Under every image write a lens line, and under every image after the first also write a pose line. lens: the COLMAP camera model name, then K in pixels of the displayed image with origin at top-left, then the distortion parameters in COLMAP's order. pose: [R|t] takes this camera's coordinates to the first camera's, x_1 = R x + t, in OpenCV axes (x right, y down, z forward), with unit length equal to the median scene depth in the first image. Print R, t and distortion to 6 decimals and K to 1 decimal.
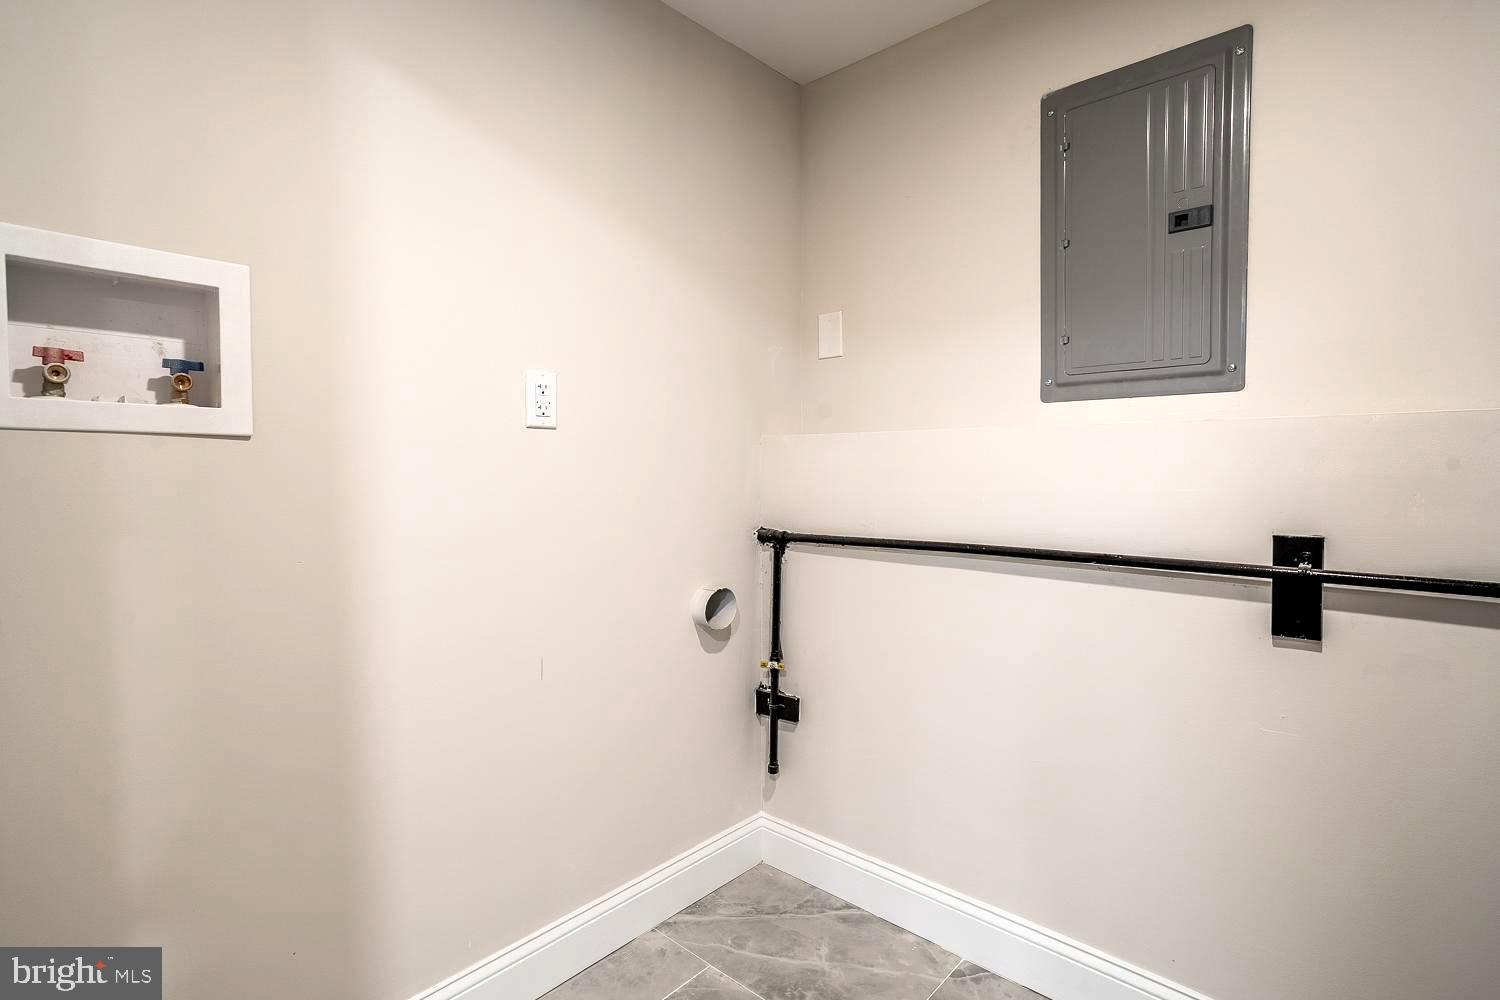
lens RADIAL K [[730.3, 0, 750.0], [0, 730.3, 498.0], [0, 0, 1]] dist [-0.037615, 0.026871]
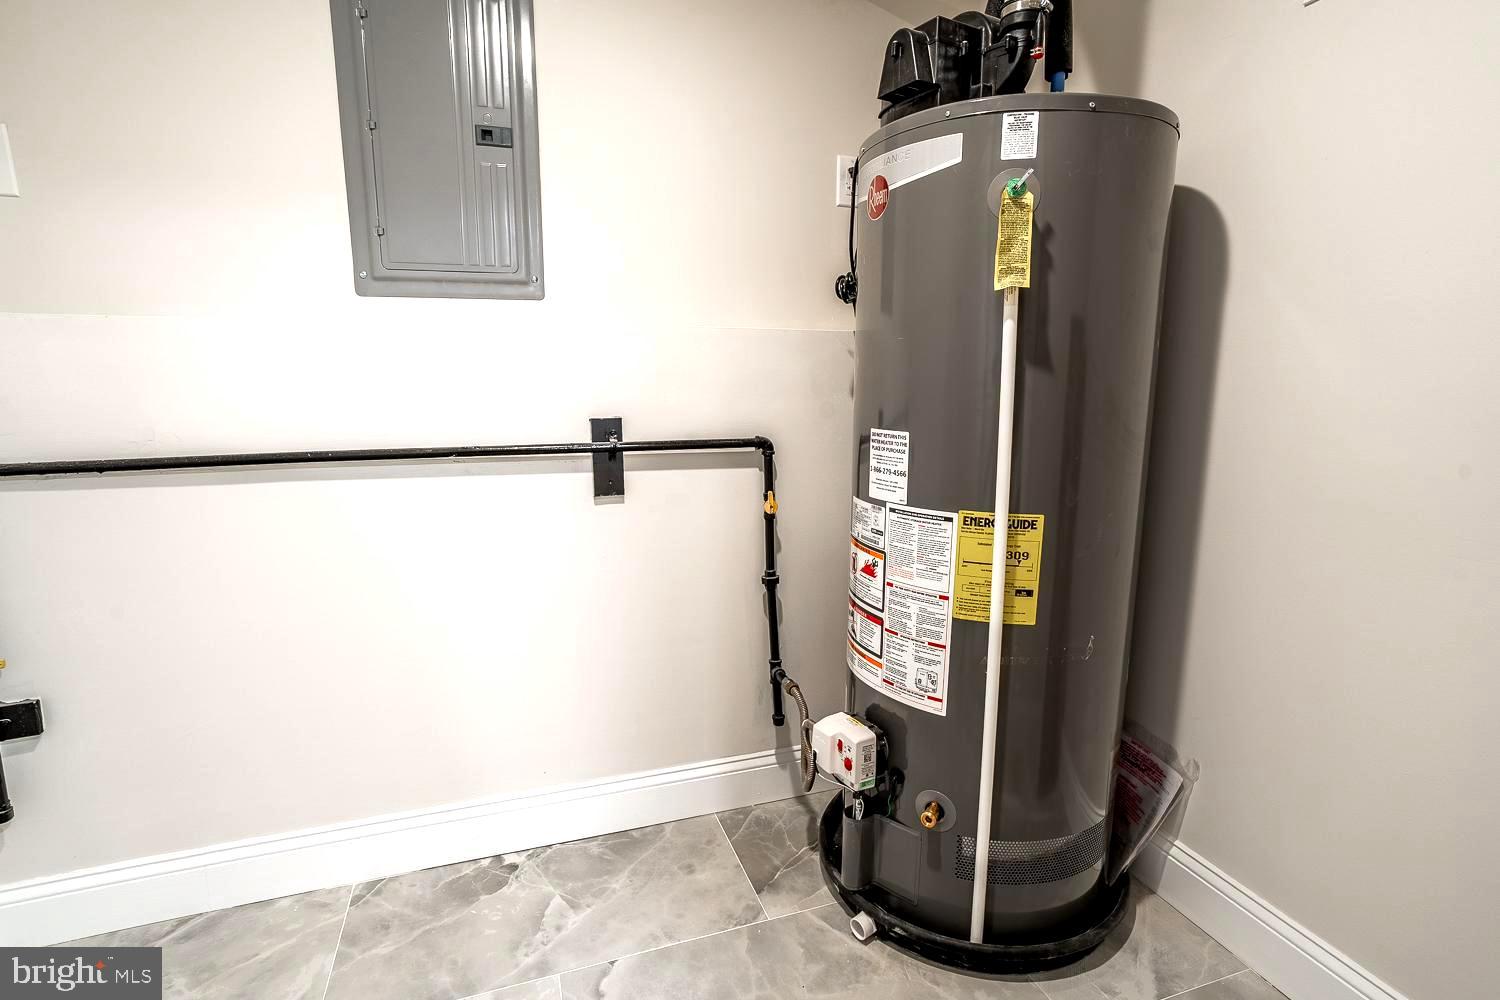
lens RADIAL K [[730.3, 0, 750.0], [0, 730.3, 498.0], [0, 0, 1]] dist [-0.037615, 0.026871]
pose [[0.486995, -0.144844, 0.861311, -0.220466], [0.036927, 0.988686, 0.145385, 0.011417], [-0.872624, -0.038997, 0.486834, 0.102589]]
